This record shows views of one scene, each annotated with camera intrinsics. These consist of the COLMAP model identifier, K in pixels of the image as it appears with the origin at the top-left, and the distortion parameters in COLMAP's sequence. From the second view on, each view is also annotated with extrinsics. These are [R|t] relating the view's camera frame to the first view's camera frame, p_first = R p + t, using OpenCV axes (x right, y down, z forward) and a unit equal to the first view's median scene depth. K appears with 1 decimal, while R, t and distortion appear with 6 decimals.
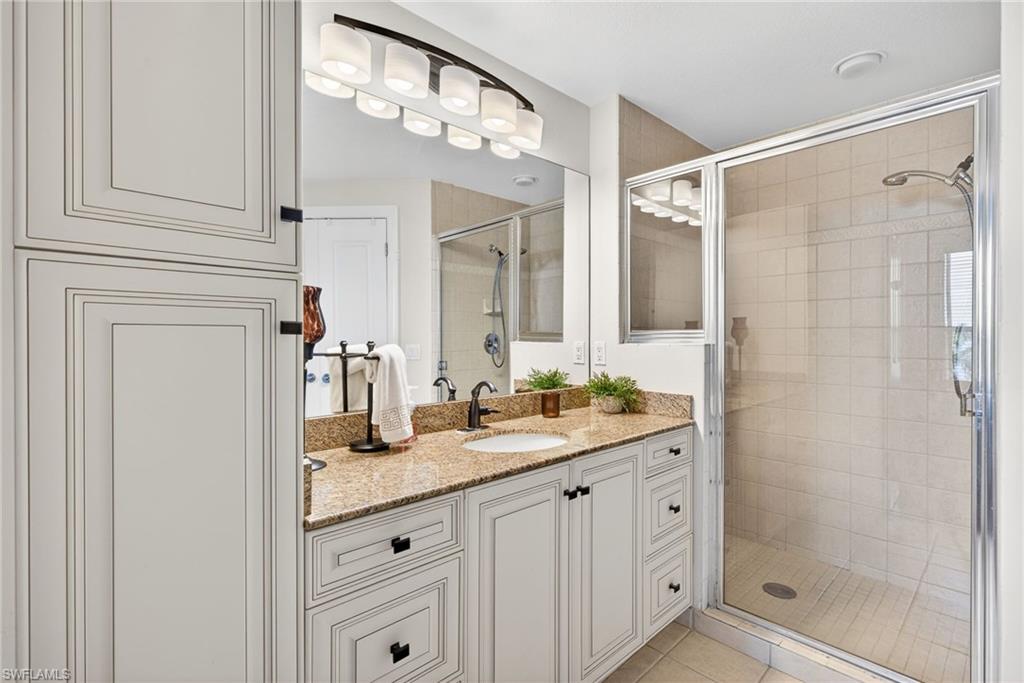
lens RADIAL K [[474.4, 0, 515.2], [0, 474.4, 339.5], [0, 0, 1]] dist [0.004965, -0.000051]
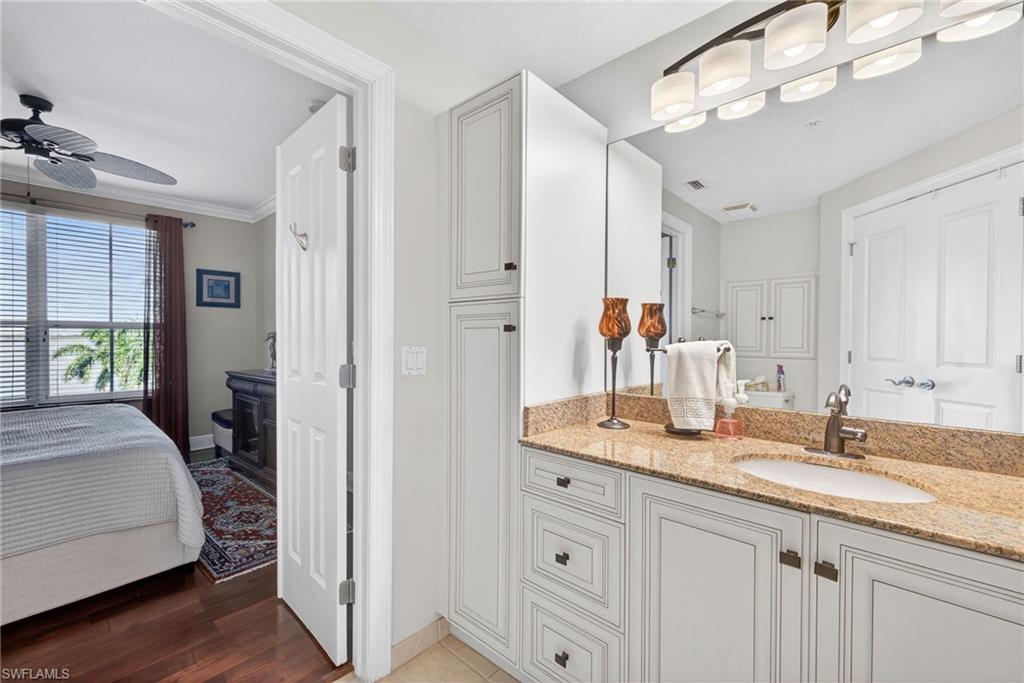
lens RADIAL K [[433.2, 0, 517.8], [0, 433.2, 339.2], [0, 0, 1]] dist [0.005320, -0.000452]
pose [[0.063416, 0.010247, -0.997935, 0.655499], [-0.007471, 0.999924, 0.009793, 0.000509], [0.997959, 0.006834, 0.063488, 0.504622]]
